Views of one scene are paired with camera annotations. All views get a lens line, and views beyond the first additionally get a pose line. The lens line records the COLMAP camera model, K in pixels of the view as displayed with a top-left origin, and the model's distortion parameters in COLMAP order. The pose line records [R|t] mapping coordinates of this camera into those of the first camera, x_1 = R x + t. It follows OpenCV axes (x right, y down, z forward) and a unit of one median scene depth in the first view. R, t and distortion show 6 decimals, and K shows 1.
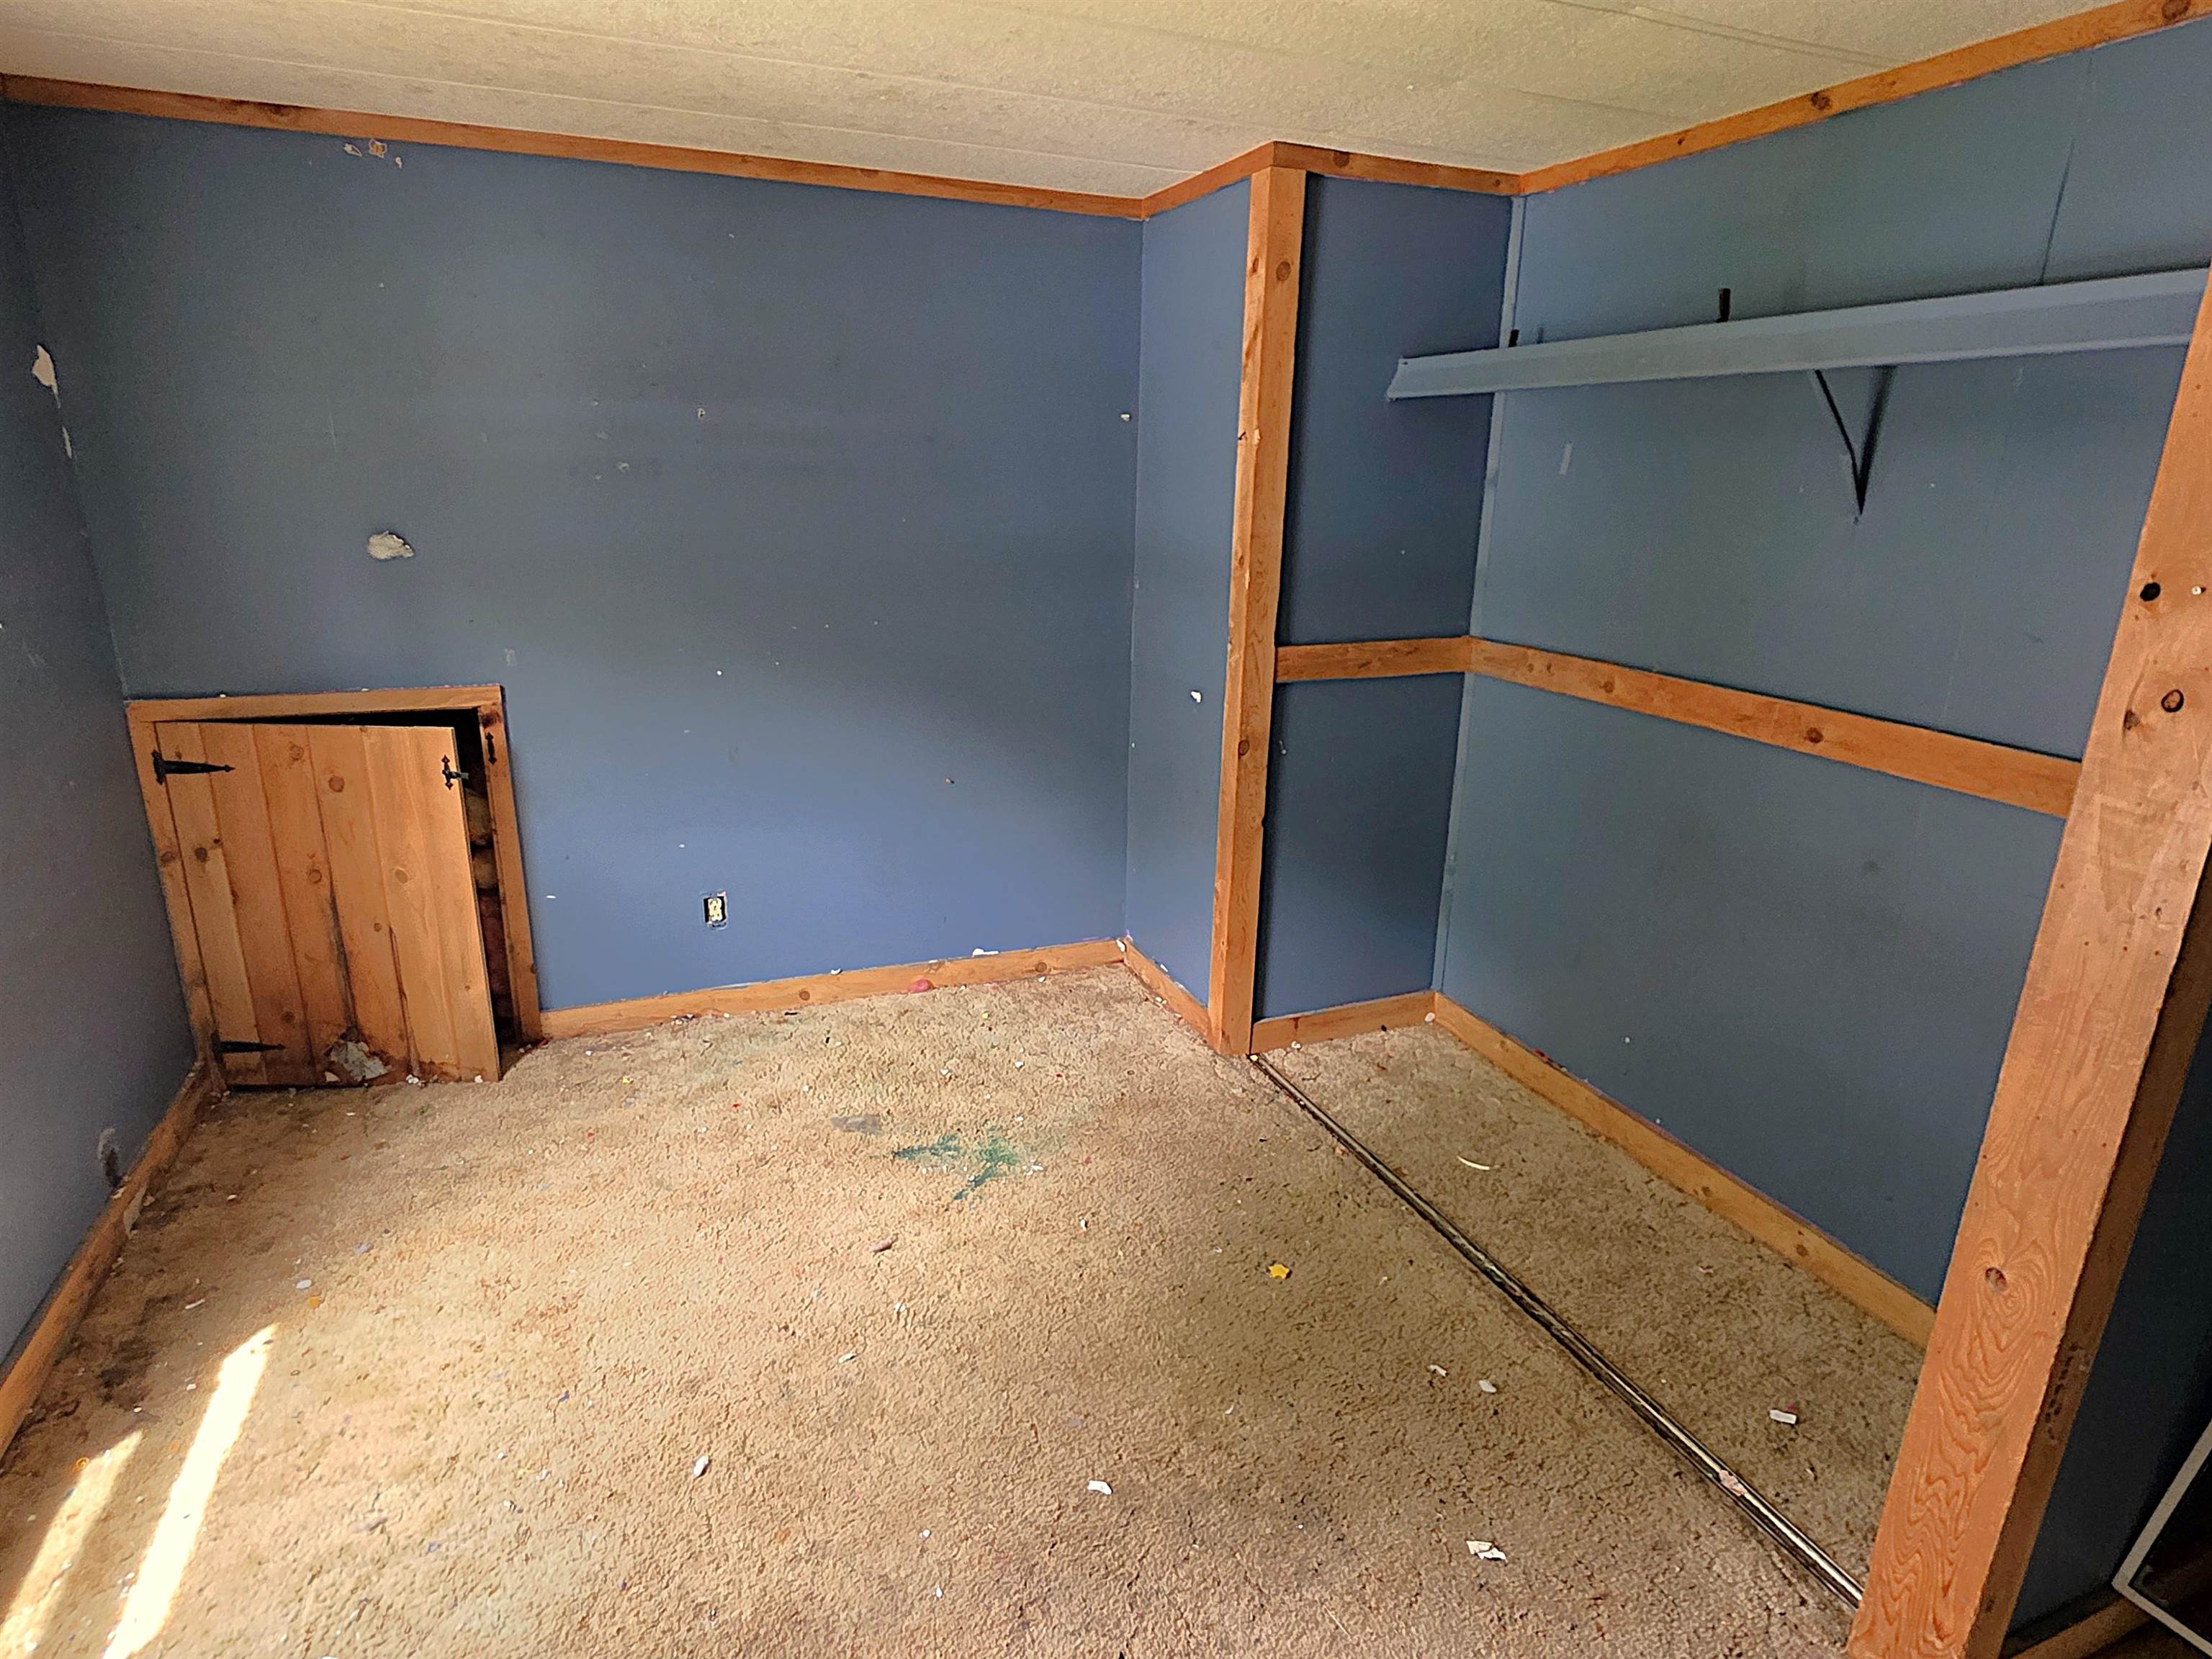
lens RADIAL K [[1215.9, 0, 1106.0], [0, 1215.9, 829.5], [0, 0, 1]] dist [0.005770, -0.001262]
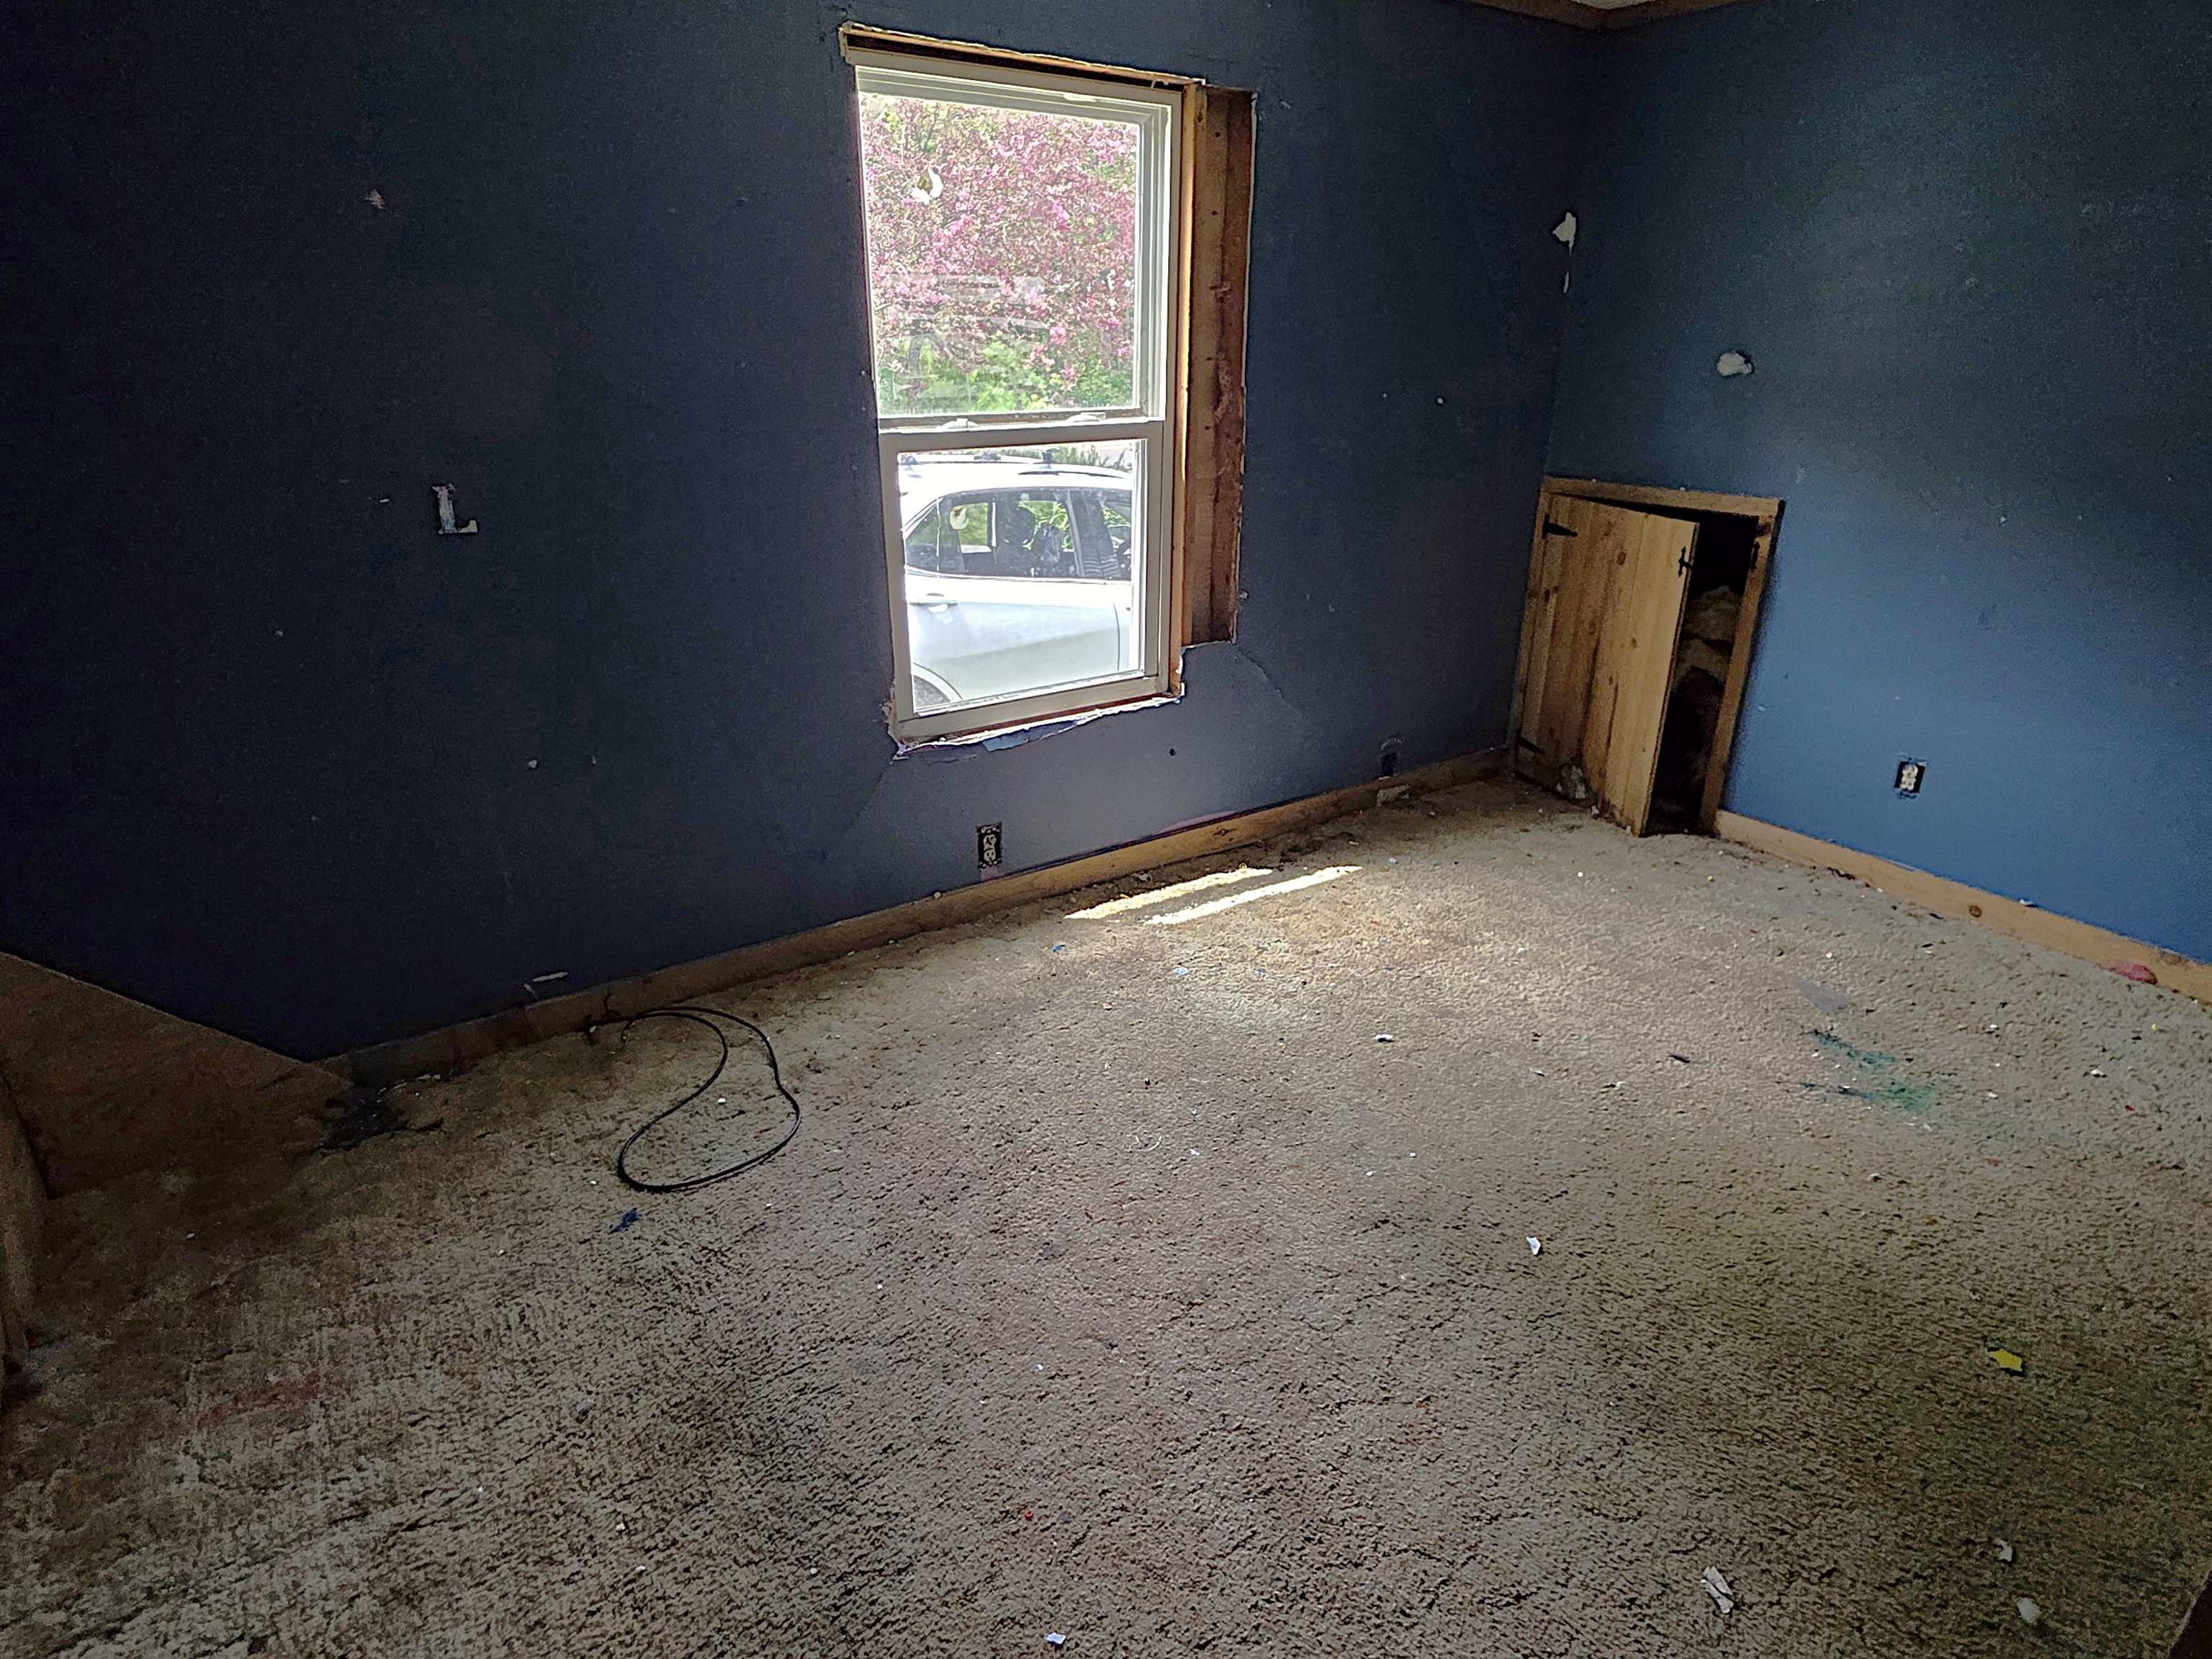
lens RADIAL K [[1215.9, 0, 1106.0], [0, 1215.9, 829.5], [0, 0, 1]] dist [0.005770, -0.001262]
pose [[0.215704, 0.347459, -0.912548, 0.488894], [-0.283848, 0.916504, 0.281871, 0.016313], [0.934292, 0.198224, 0.296319, 0.183257]]
